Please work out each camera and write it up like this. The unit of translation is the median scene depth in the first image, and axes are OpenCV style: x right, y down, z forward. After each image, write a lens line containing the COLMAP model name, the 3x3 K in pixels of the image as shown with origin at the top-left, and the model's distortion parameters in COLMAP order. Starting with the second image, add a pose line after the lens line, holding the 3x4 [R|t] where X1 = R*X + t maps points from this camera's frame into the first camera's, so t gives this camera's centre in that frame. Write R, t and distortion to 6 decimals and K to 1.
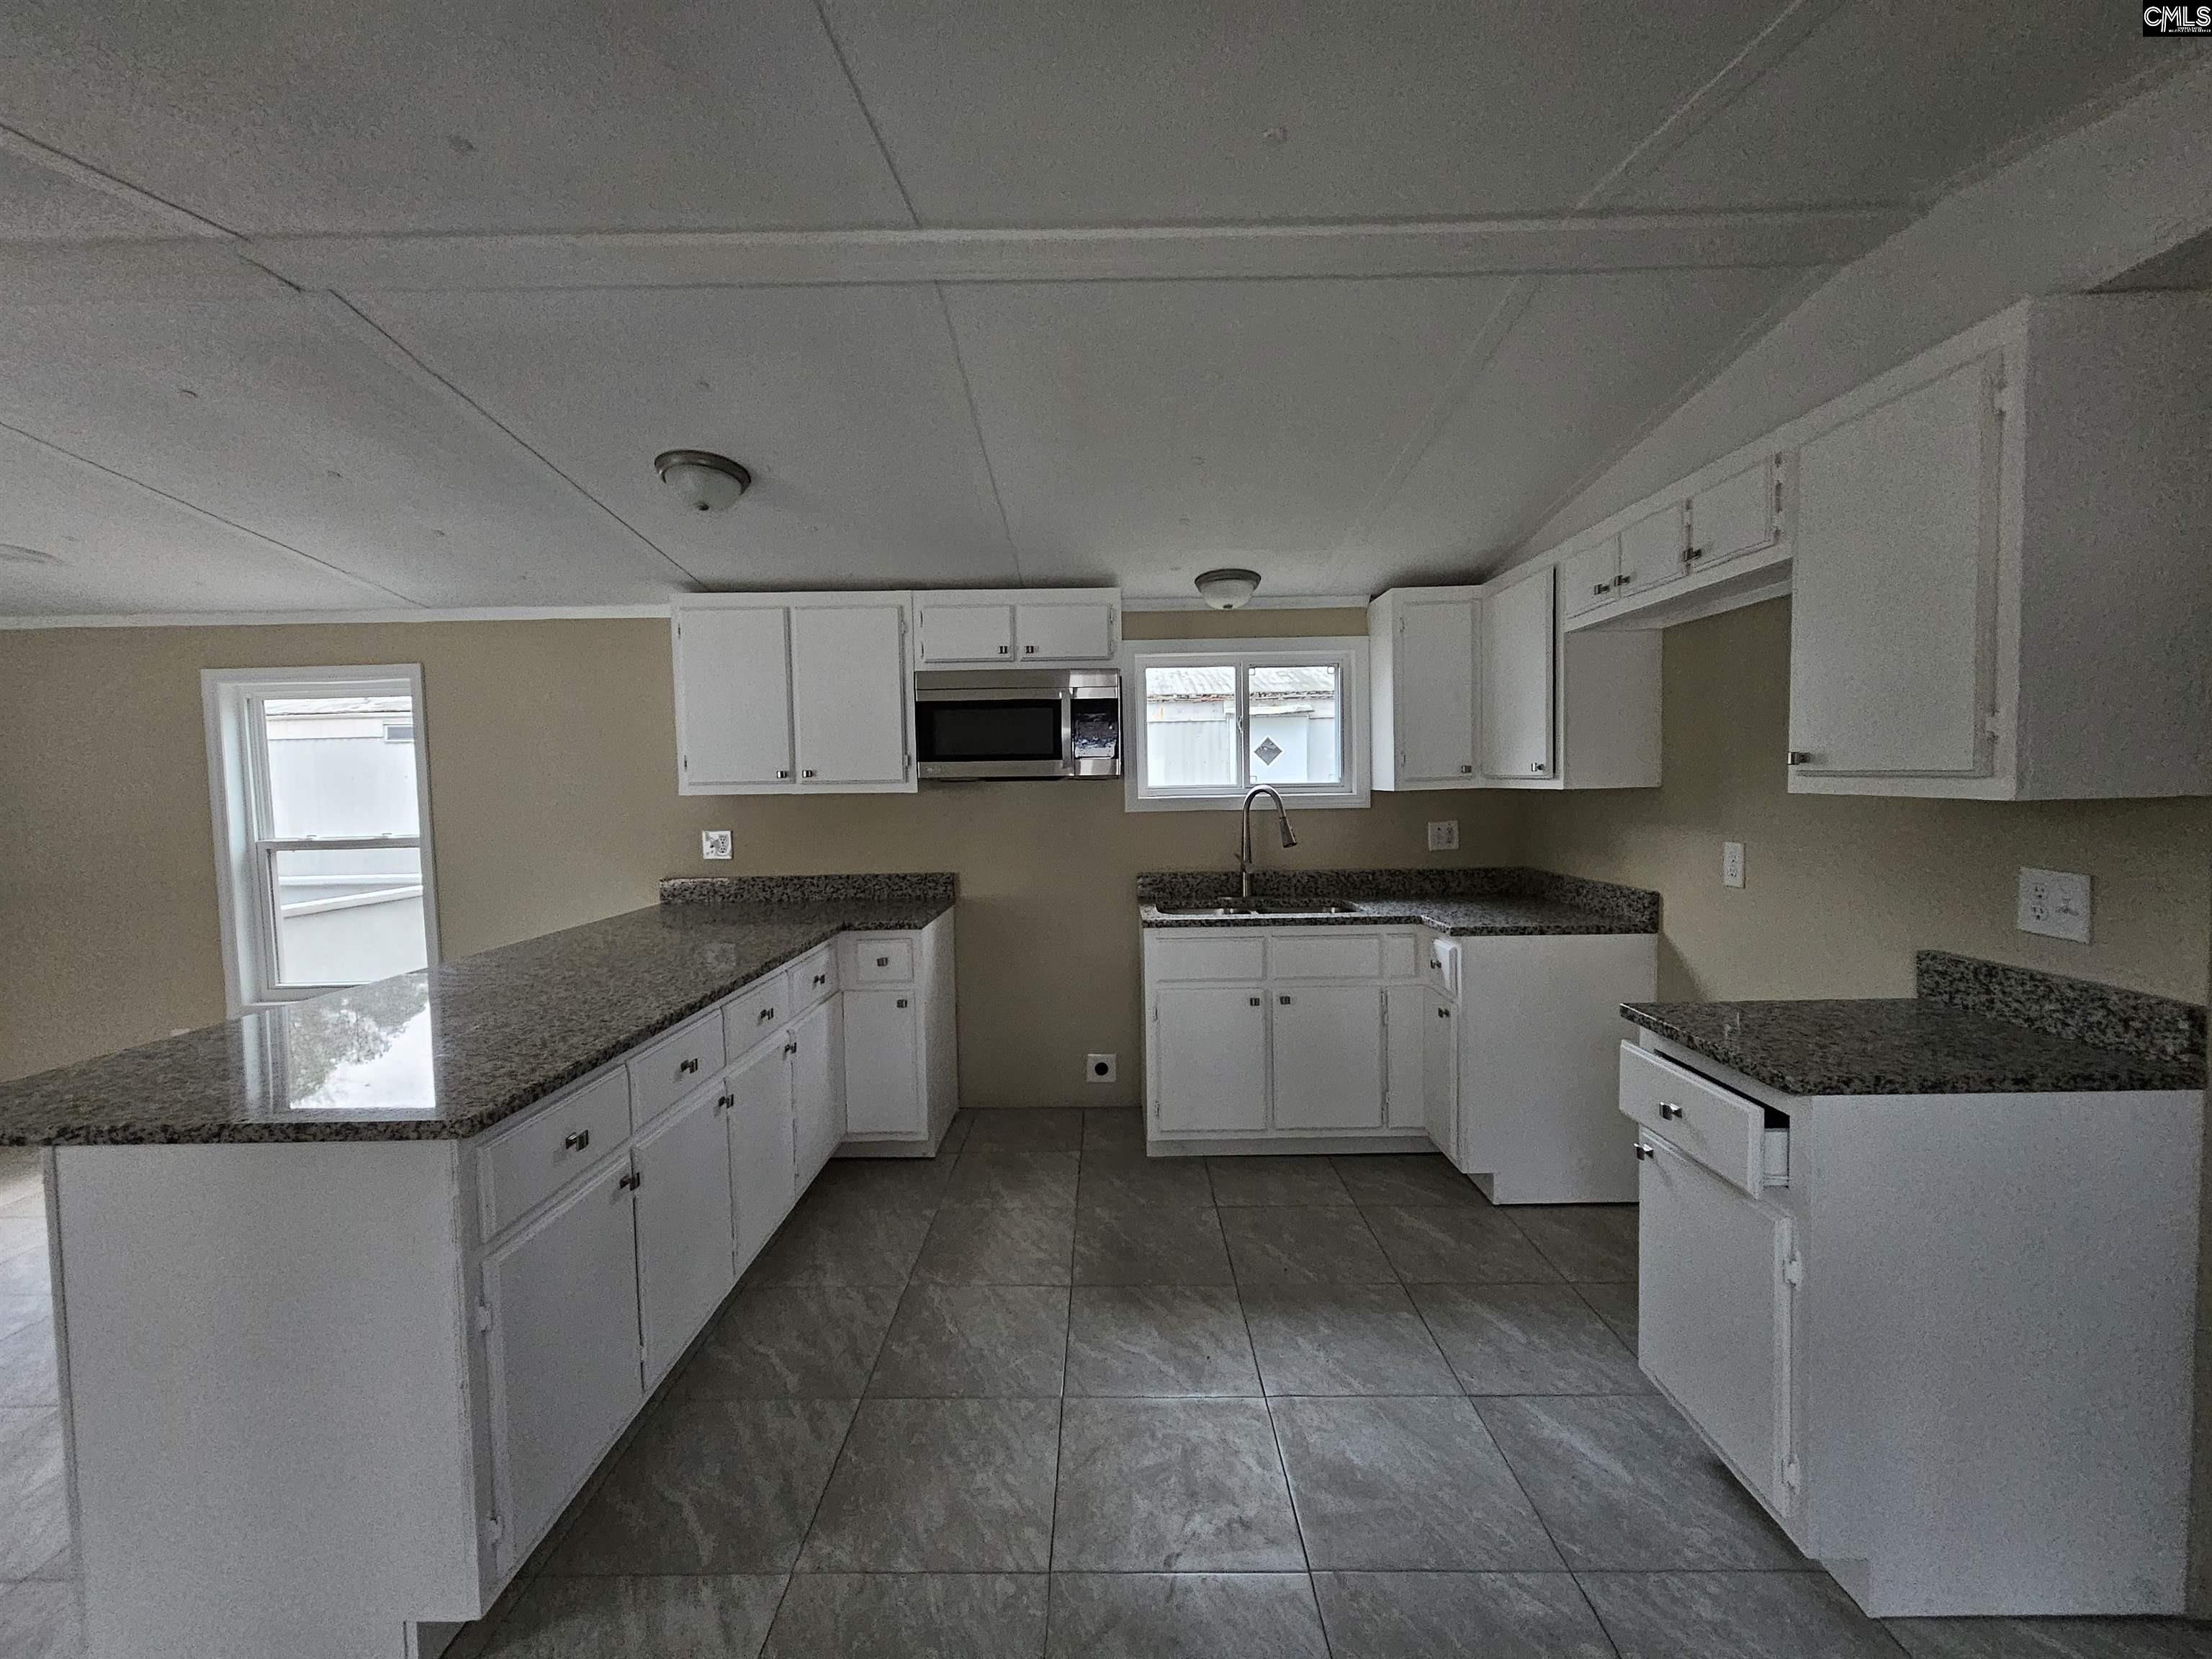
lens RADIAL K [[904.3, 0, 1102.5], [0, 904.3, 821.7], [0, 0, 1]] dist [0.002450, -0.000063]
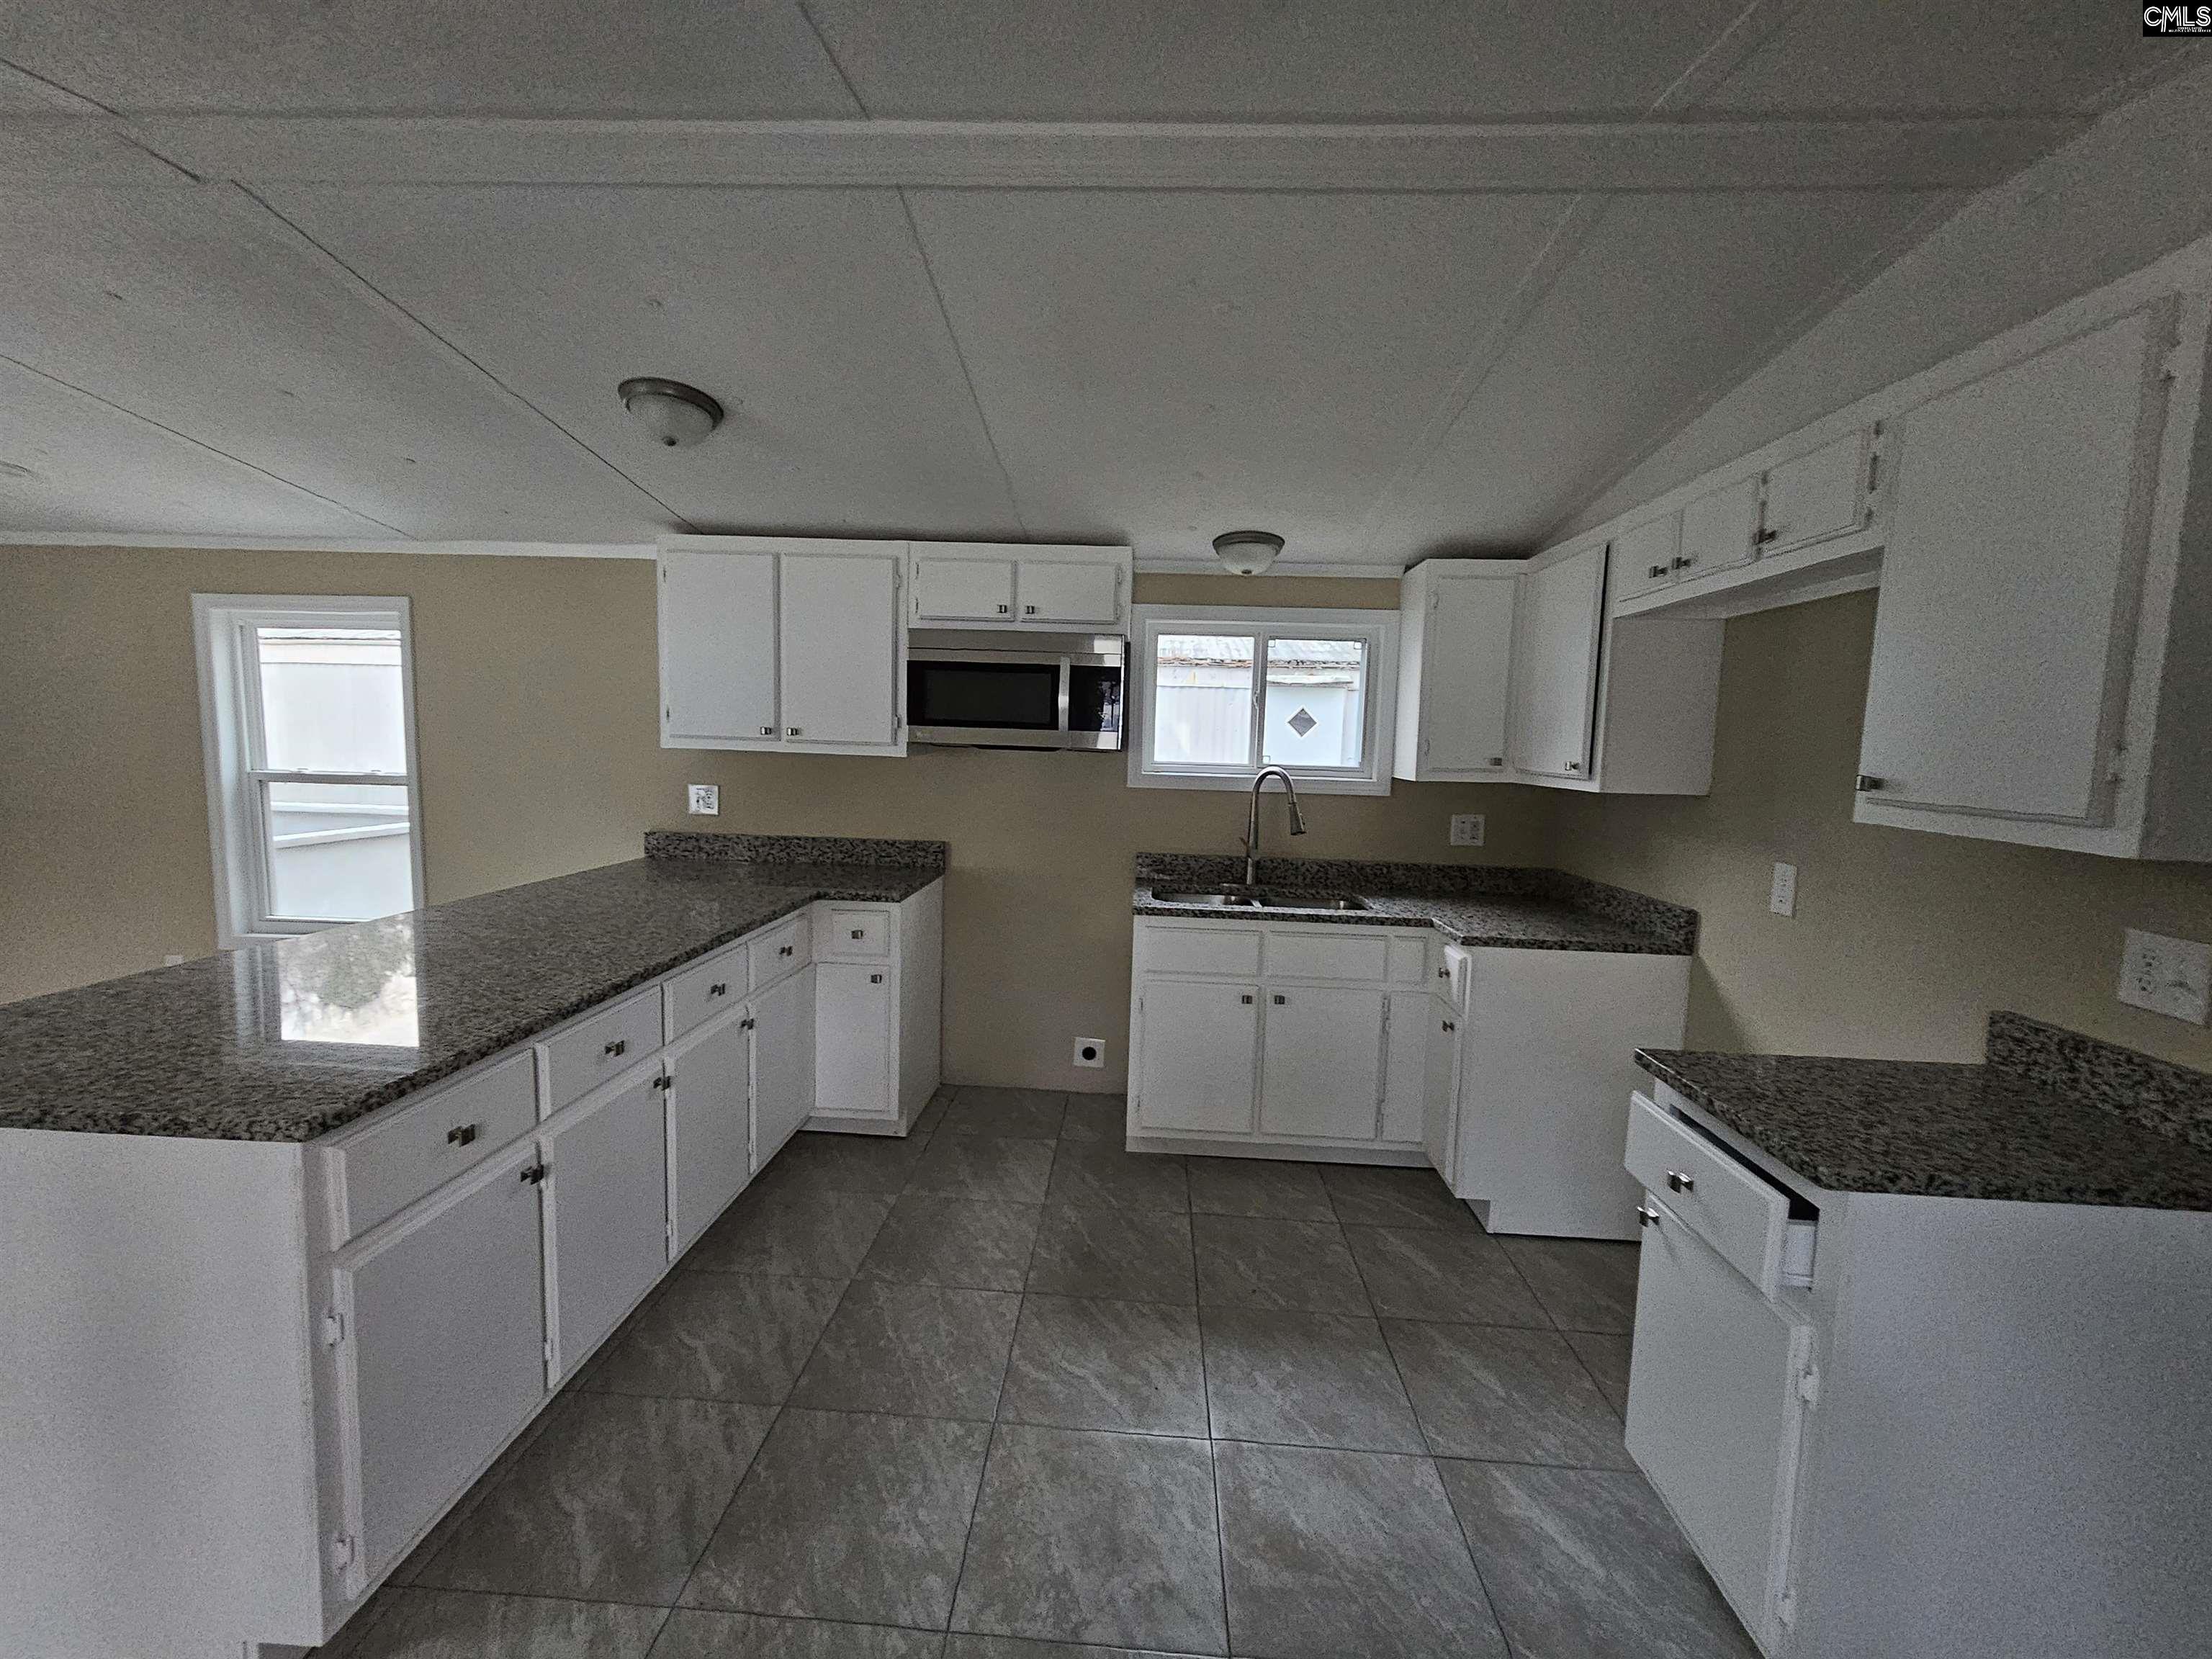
lens RADIAL K [[907.2, 0, 1100.1], [0, 907.2, 823.0], [0, 0, 1]] dist [0.001869, -0.000077]
pose [[0.997686, 0.052929, -0.042679, 0.058425], [-0.050831, 0.997513, 0.048833, -0.027435], [0.045157, -0.046550, 0.997895, 0.077790]]
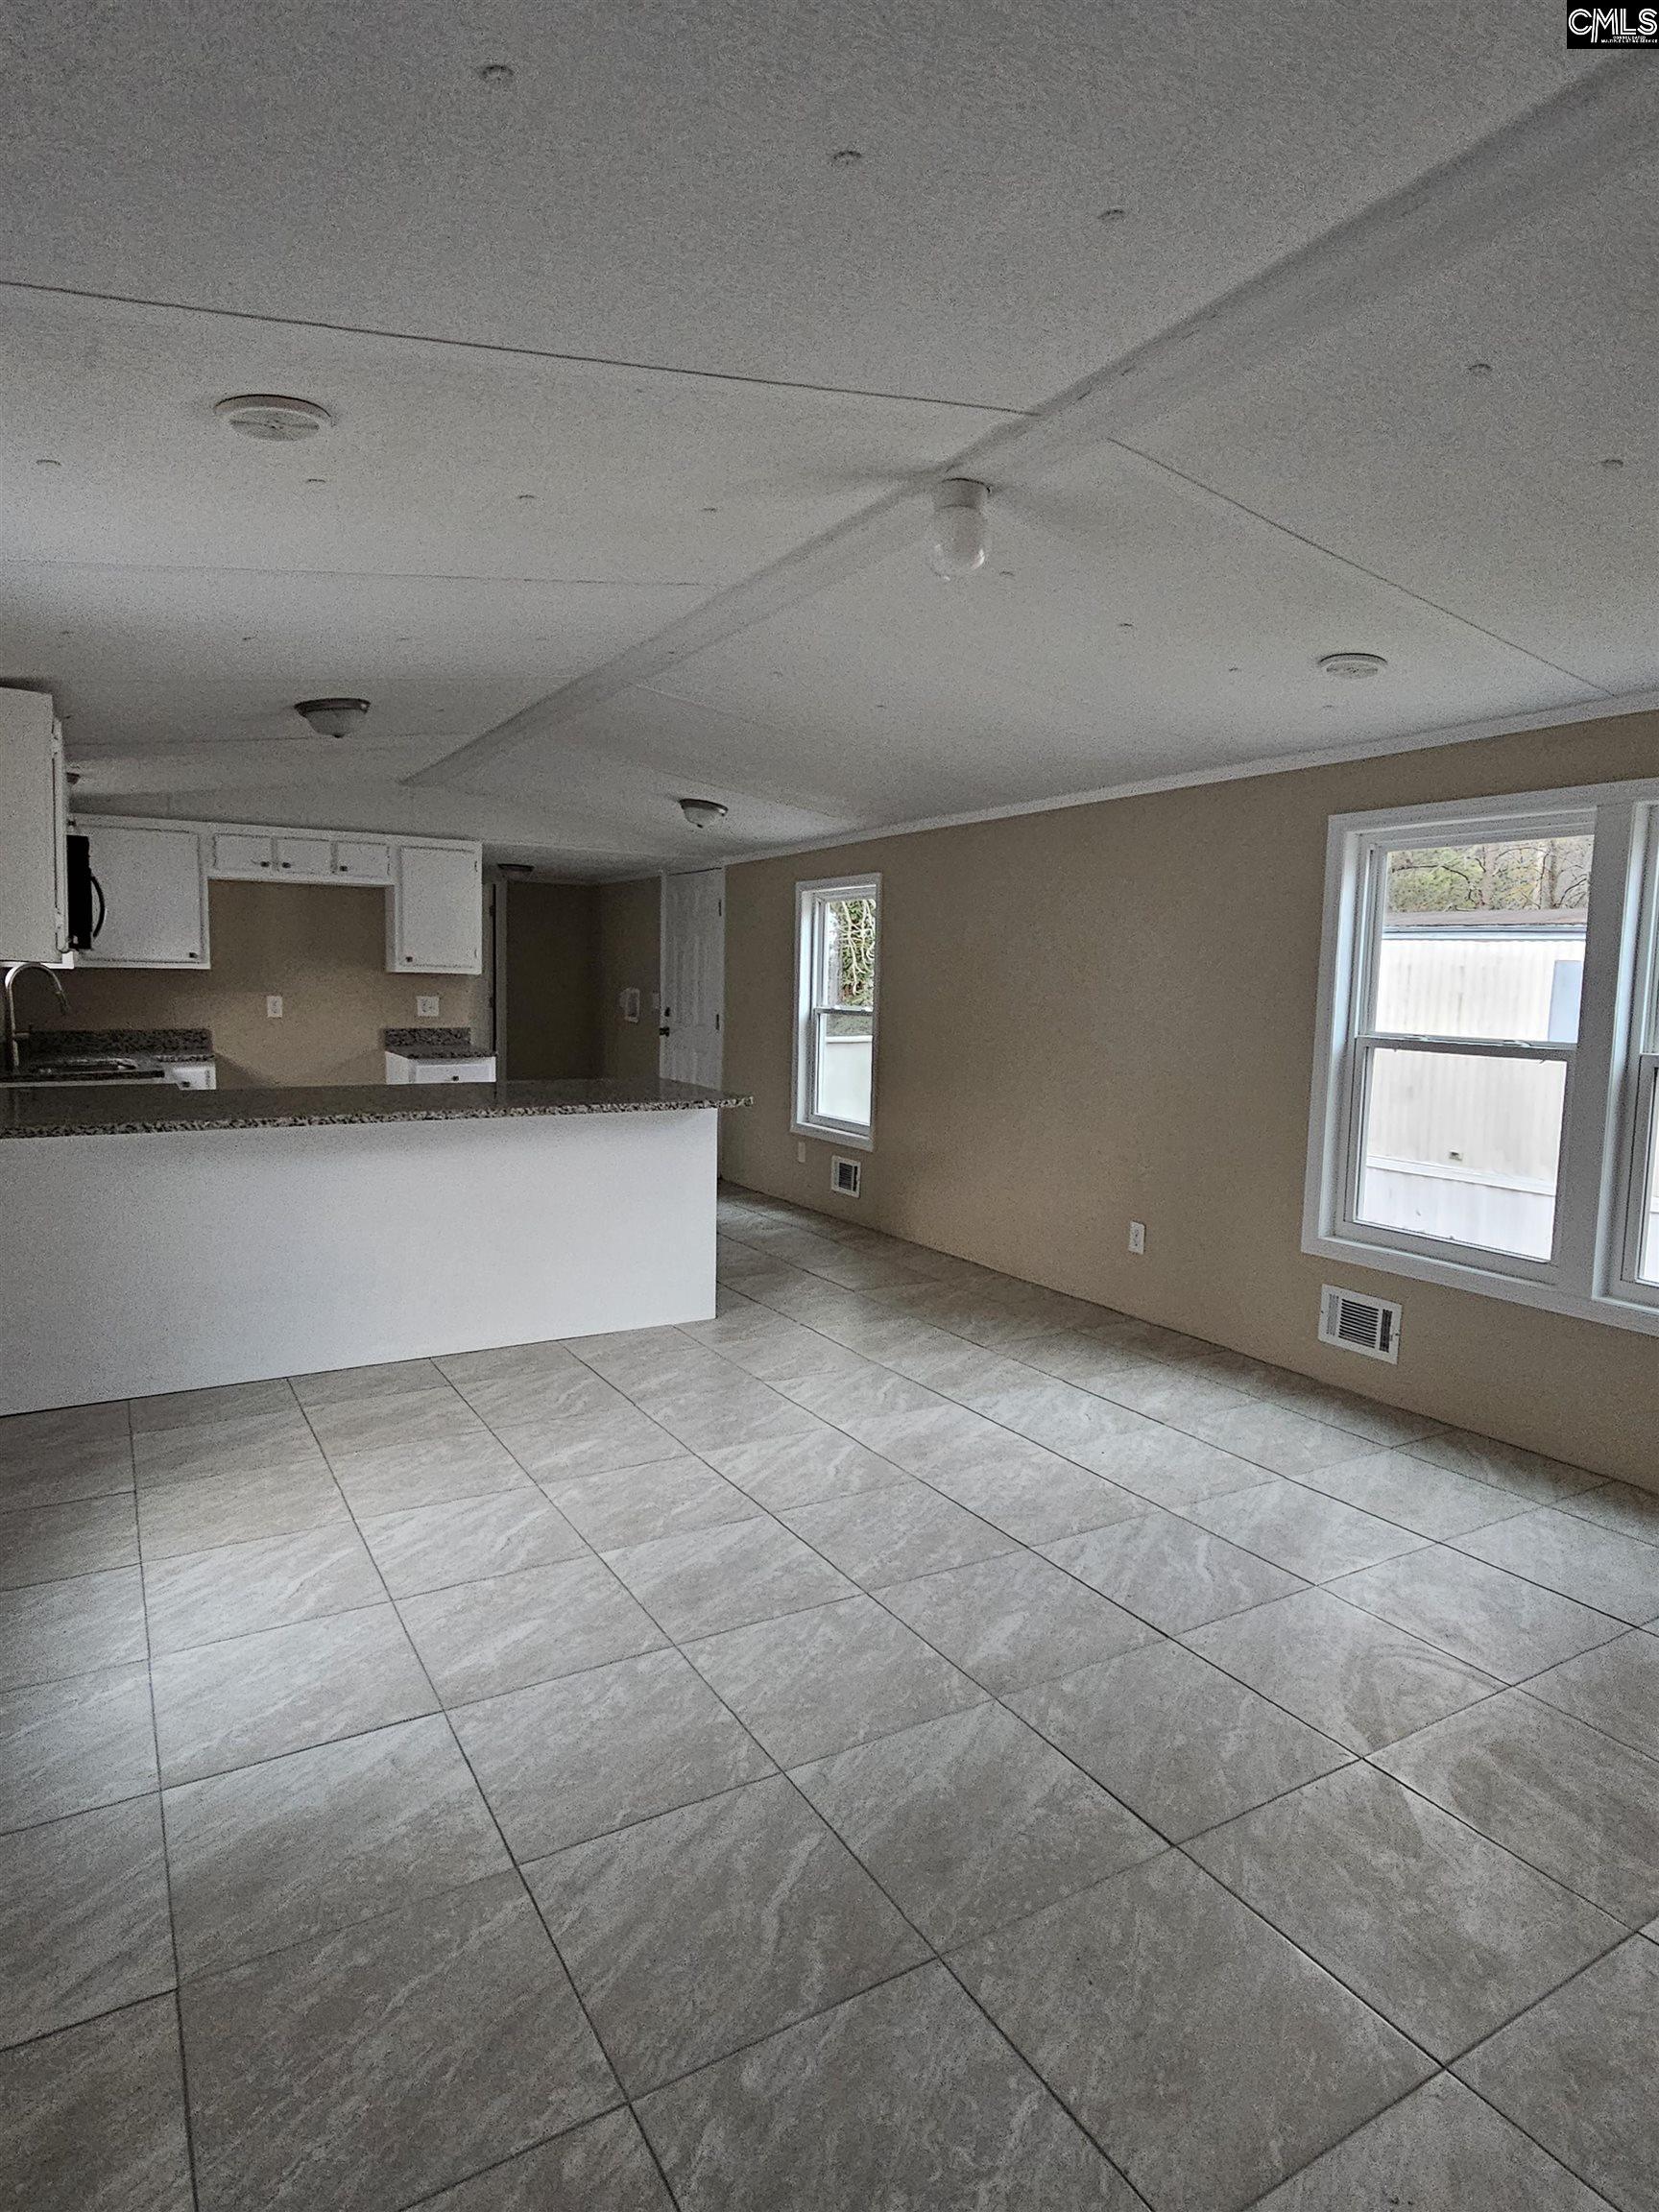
lens RADIAL K [[1233.4, 0, 829.5], [0, 1233.4, 1106.0], [0, 0, 1]] dist [0.002635, -0.000654]
pose [[-0.512611, -0.082633, 0.854635, -2.342884], [0.030359, 0.992992, 0.114220, -0.011014], [-0.858084, 0.084496, -0.506510, 1.353314]]
